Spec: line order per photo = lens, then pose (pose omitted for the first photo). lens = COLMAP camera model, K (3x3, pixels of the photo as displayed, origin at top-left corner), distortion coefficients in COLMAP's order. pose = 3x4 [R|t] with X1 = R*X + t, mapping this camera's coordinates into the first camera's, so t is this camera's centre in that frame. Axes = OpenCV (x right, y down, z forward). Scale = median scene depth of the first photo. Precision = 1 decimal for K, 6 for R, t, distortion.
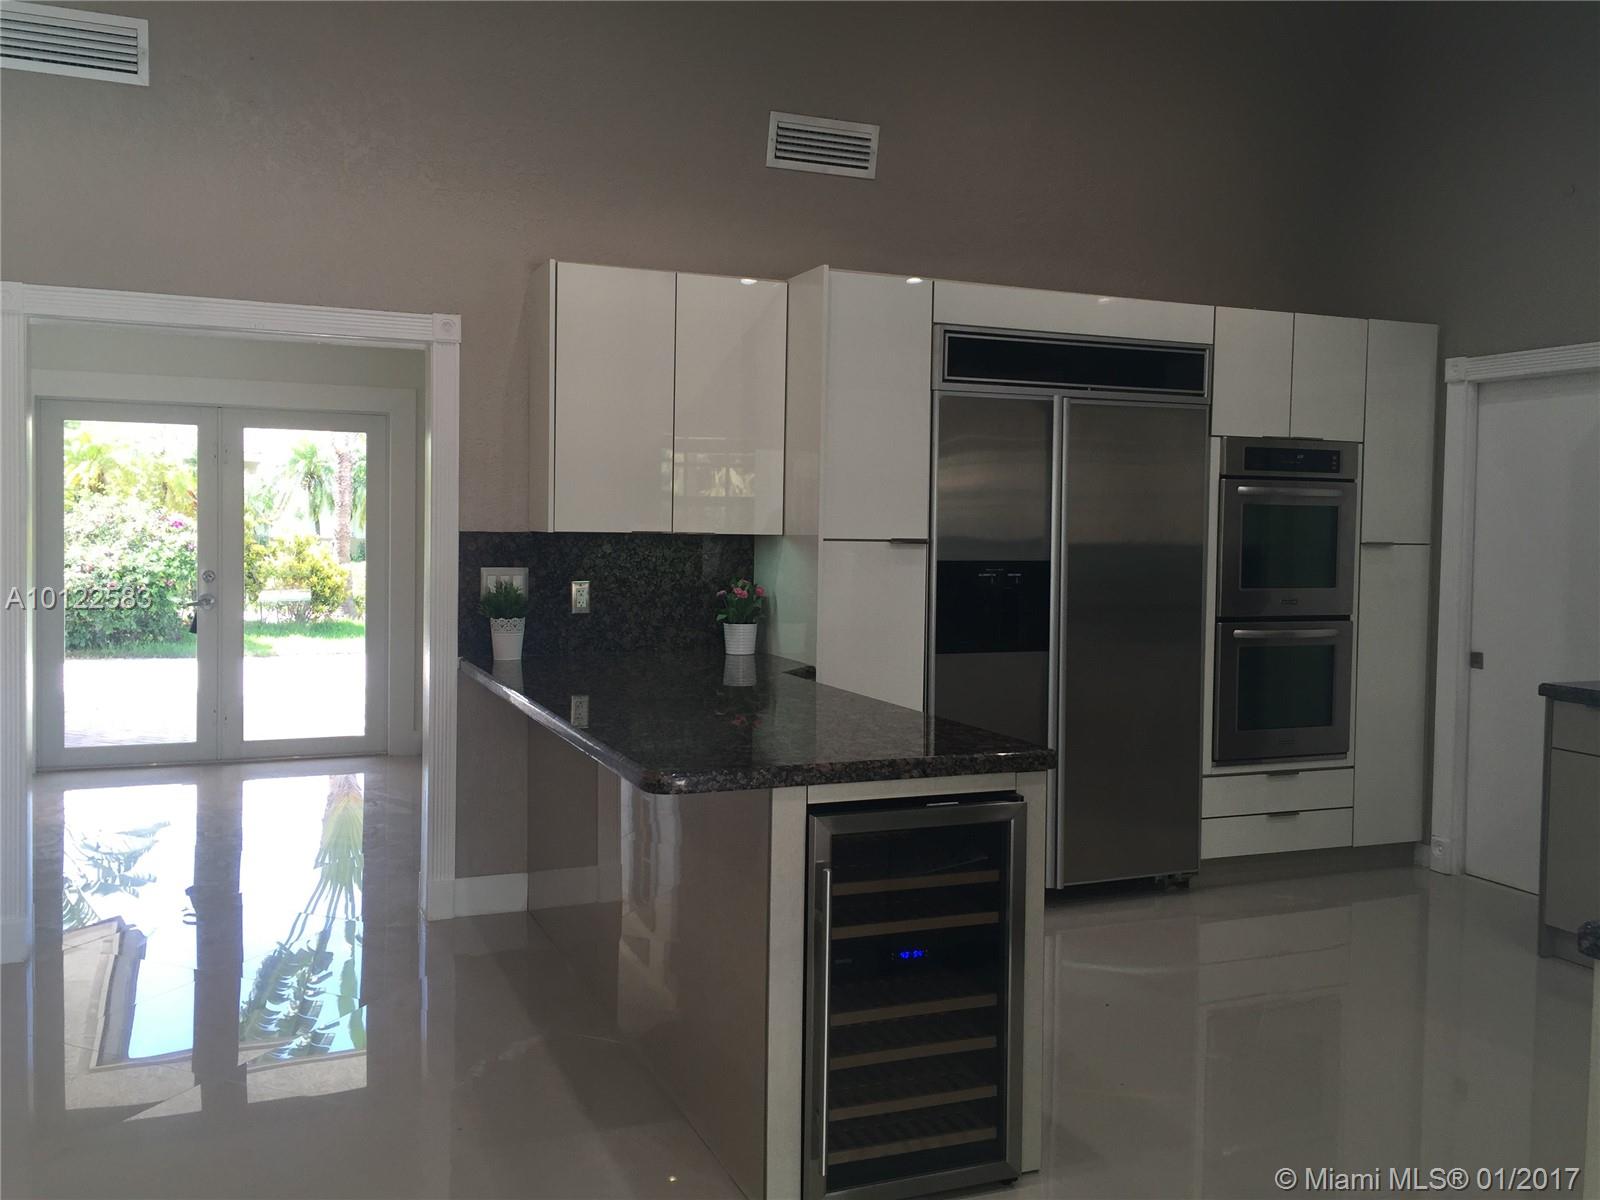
lens RADIAL K [[1397.4, 0, 780.0], [0, 1397.4, 574.2], [0, 0, 1]] dist [0.070340, -0.058496]
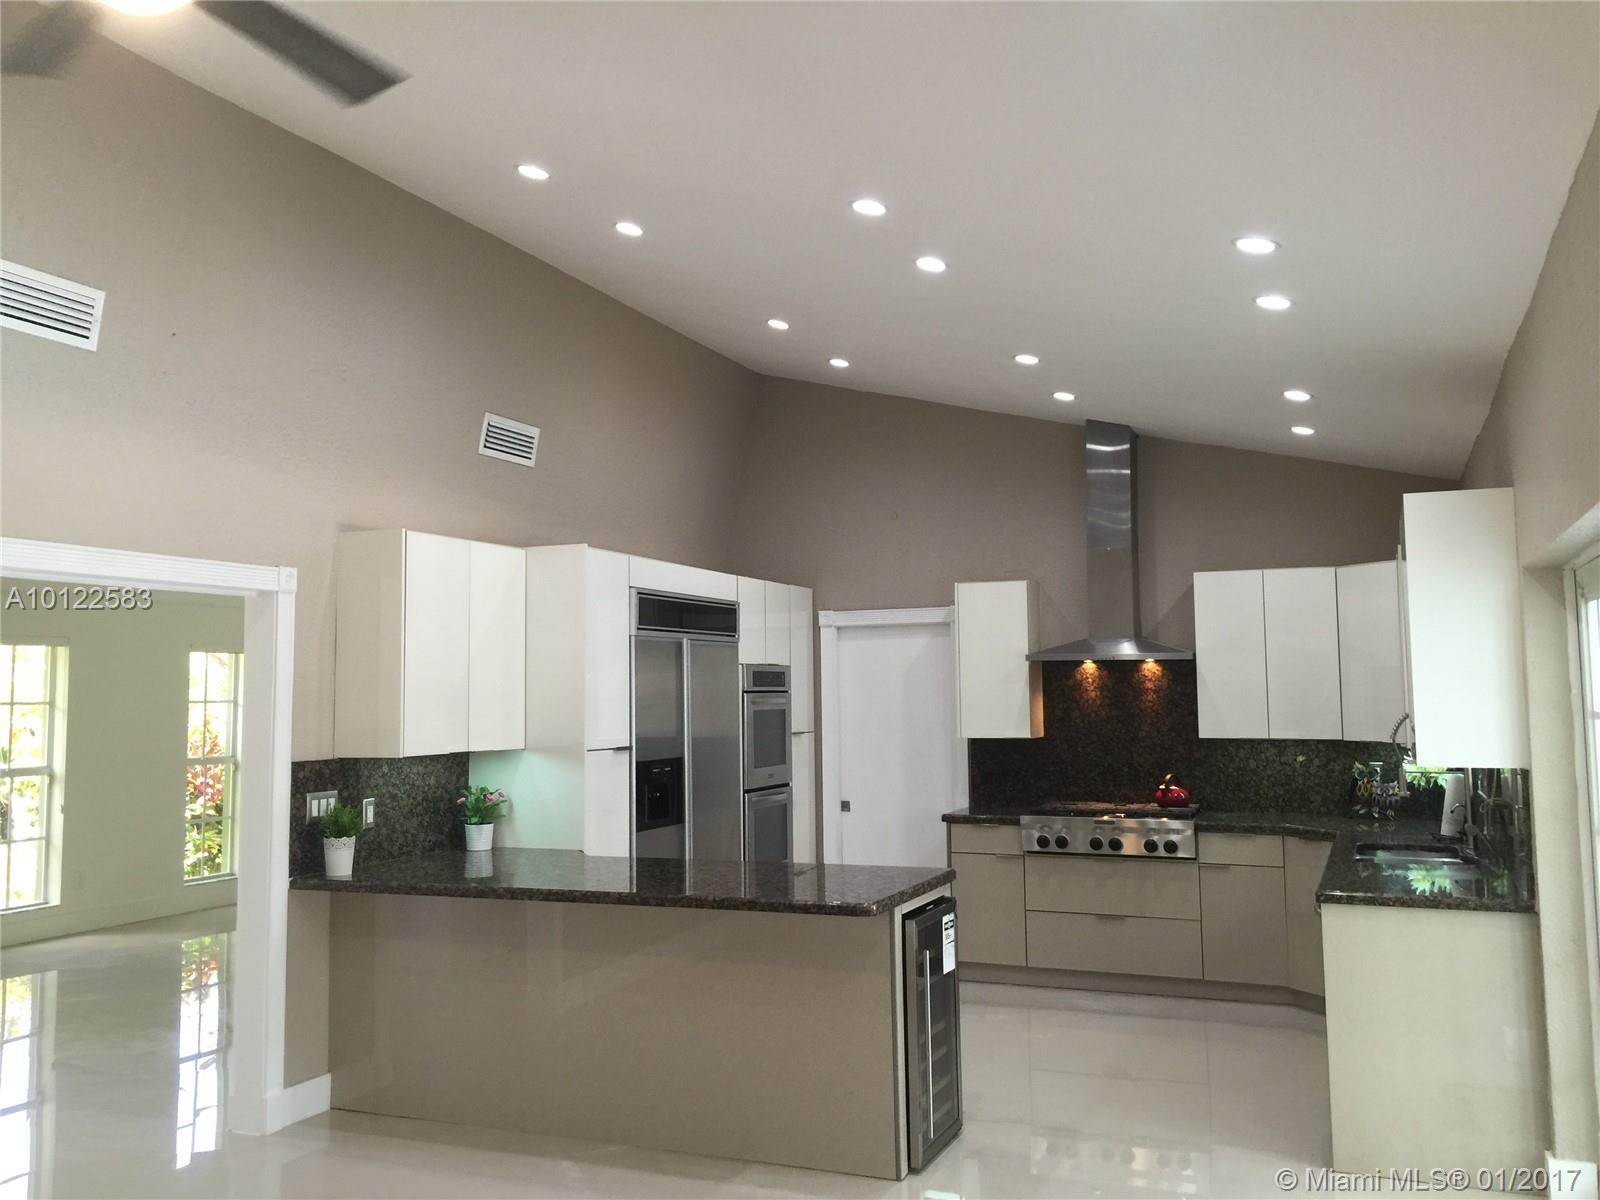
lens RADIAL K [[1397.4, 0, 798.2], [0, 1397.4, 600.6], [0, 0, 1]] dist [0.070340, -0.058496]
pose [[0.711378, 0.022221, 0.702458, -0.700494], [0.053438, 0.994896, -0.085589, -0.038941], [-0.700775, 0.098424, 0.706560, -0.069409]]
